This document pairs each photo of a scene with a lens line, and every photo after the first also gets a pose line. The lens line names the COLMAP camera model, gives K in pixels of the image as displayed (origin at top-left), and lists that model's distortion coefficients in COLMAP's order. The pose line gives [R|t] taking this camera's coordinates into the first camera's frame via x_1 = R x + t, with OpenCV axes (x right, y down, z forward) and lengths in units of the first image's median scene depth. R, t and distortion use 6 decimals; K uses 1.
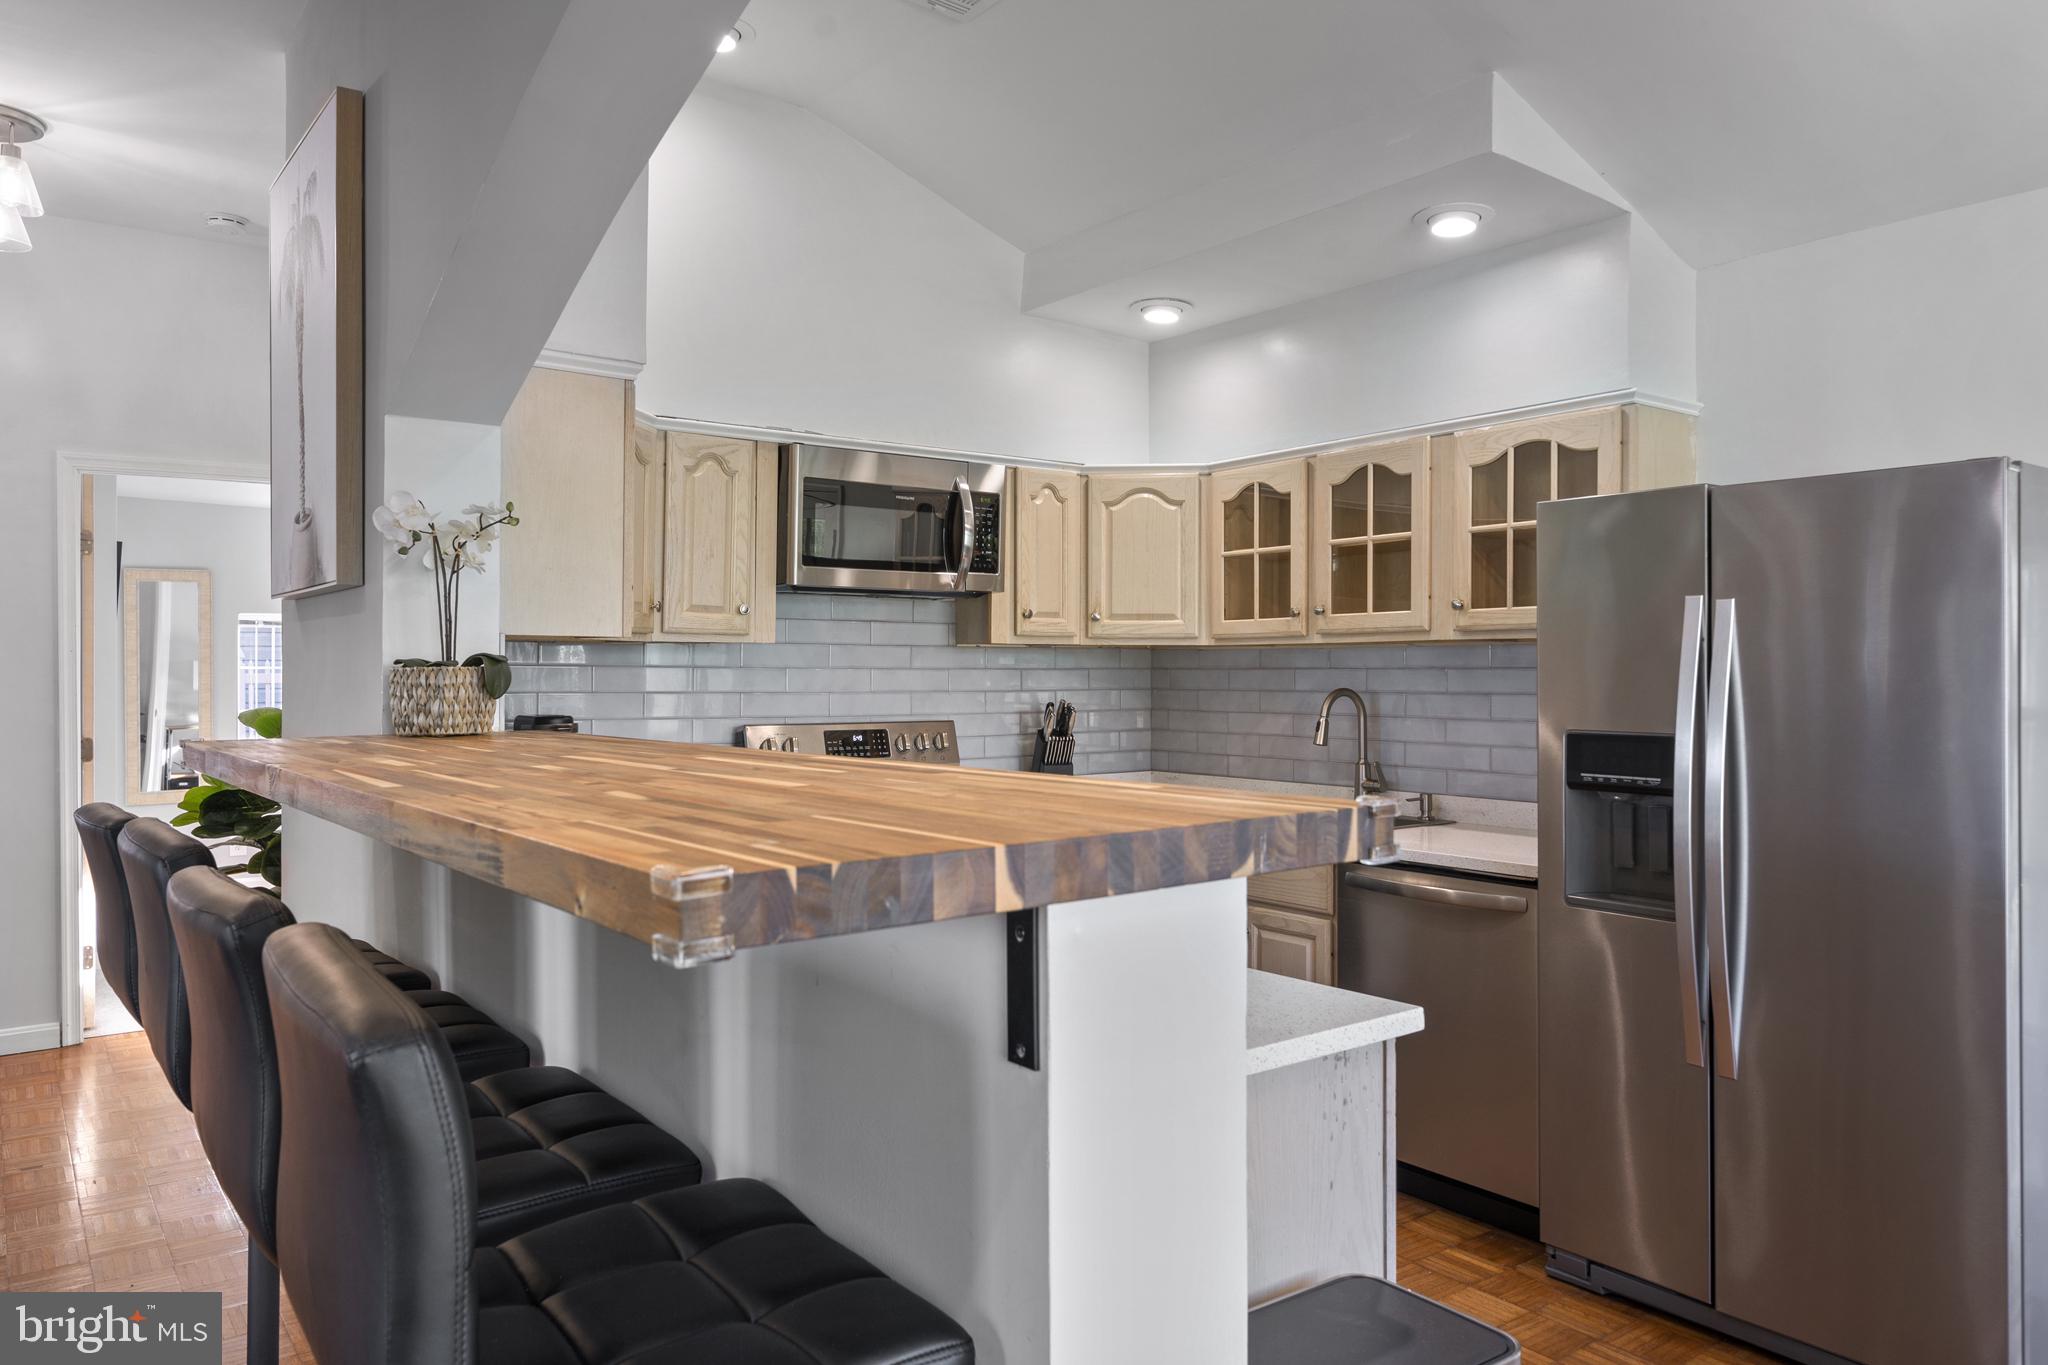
lens RADIAL K [[1383.8, 0, 1013.6], [0, 1383.8, 667.3], [0, 0, 1]] dist [0.006550, 0.001429]
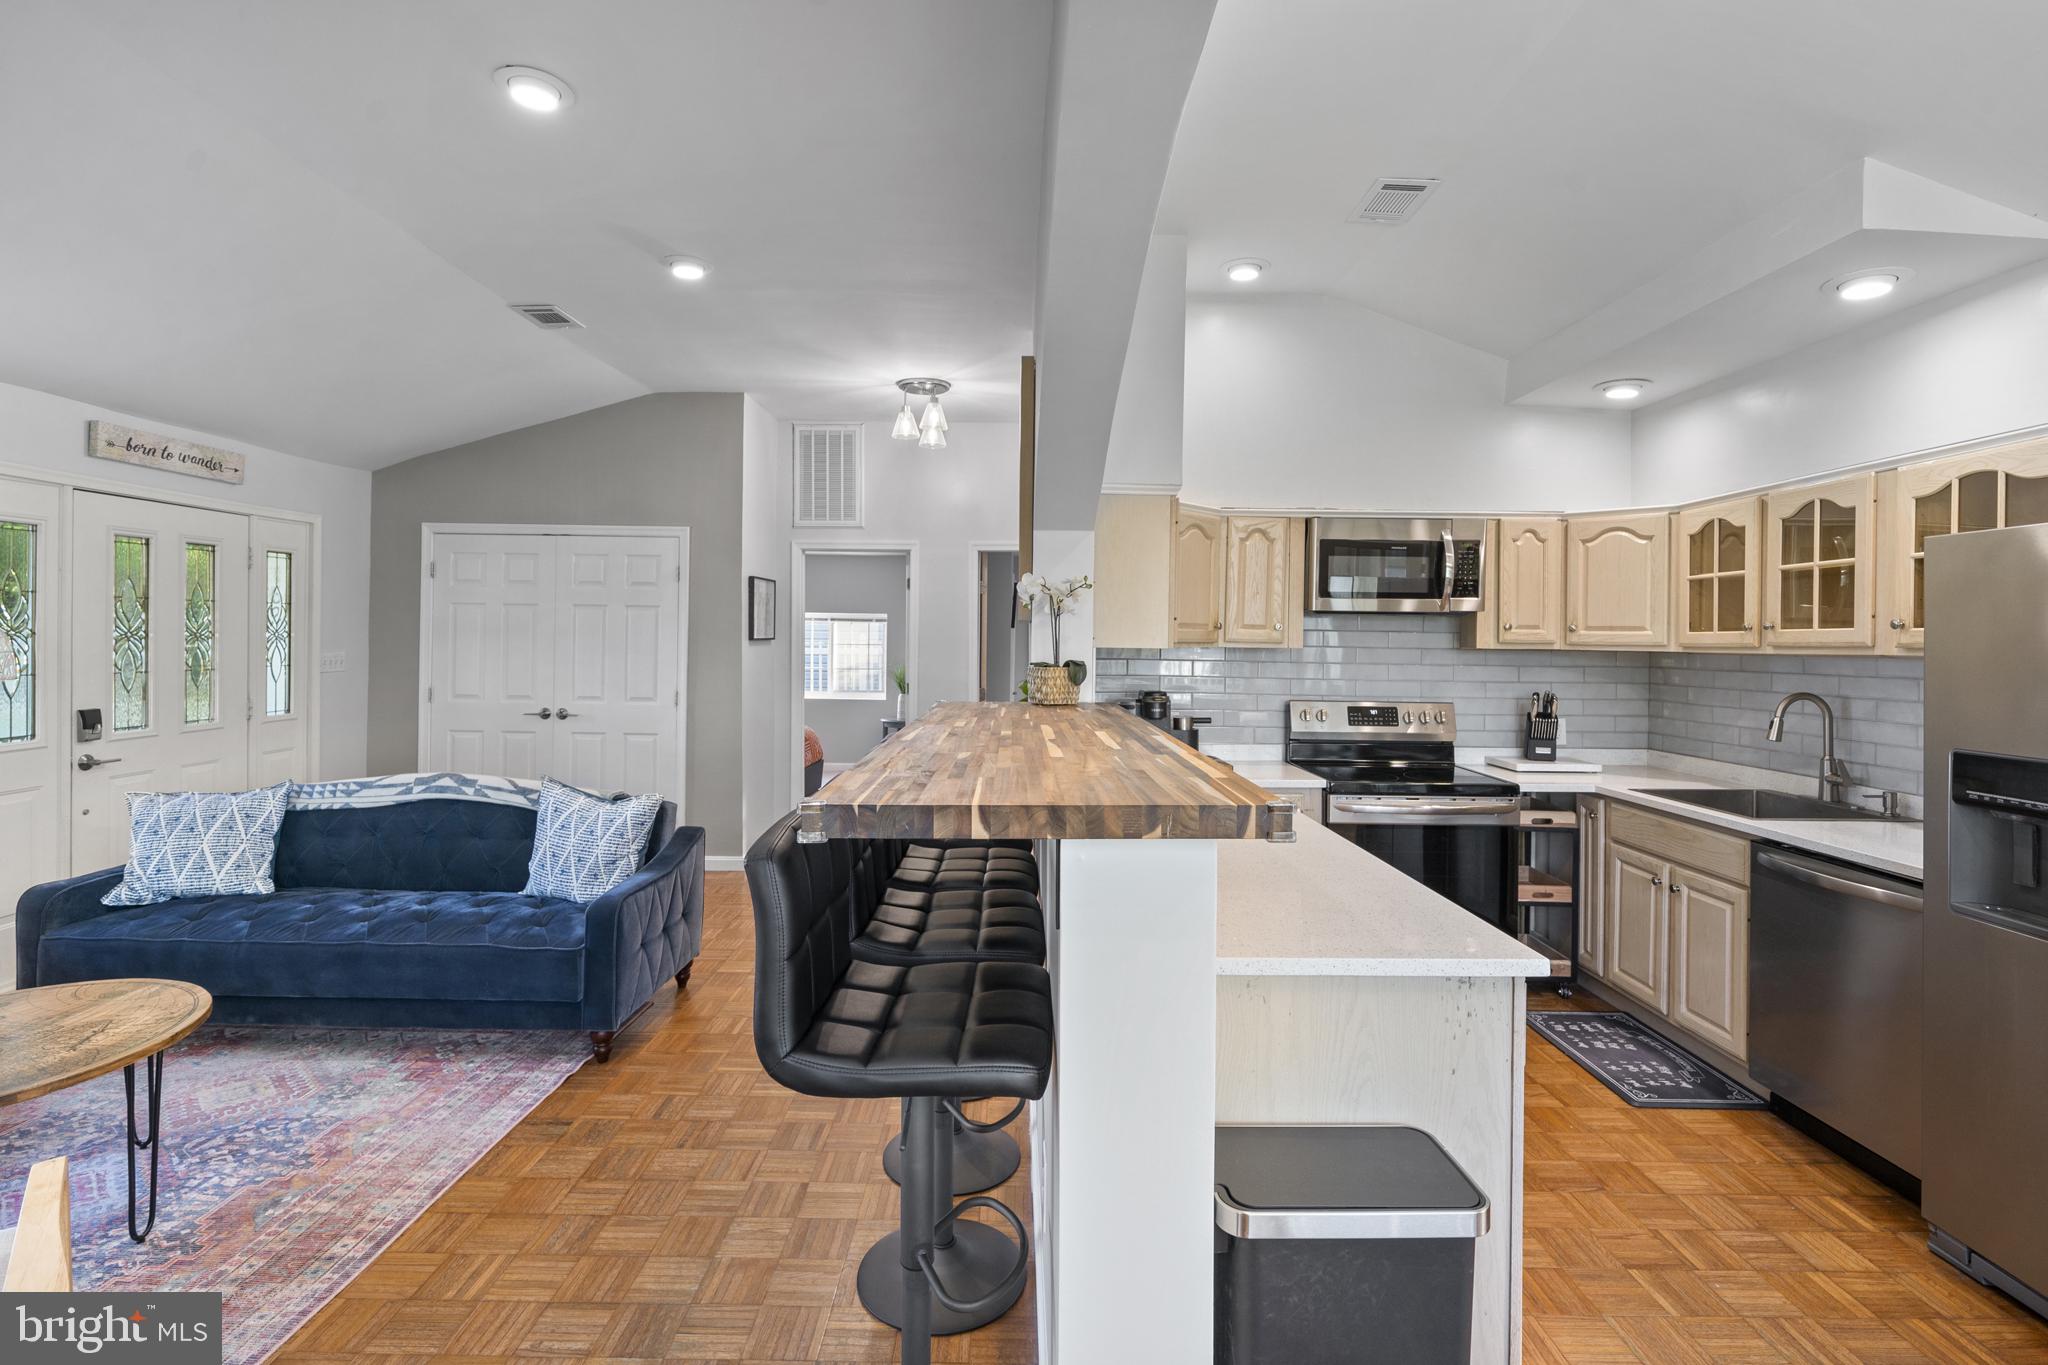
lens RADIAL K [[922.9, 0, 1023.3], [0, 922.9, 635.7], [0, 0, 1]] dist [-0.002169, -0.000944]
pose [[0.800614, 0.006945, -0.599140, 0.179308], [-0.010787, 0.999938, -0.002823, -0.023463], [0.599083, 0.008724, 0.800640, -0.002192]]
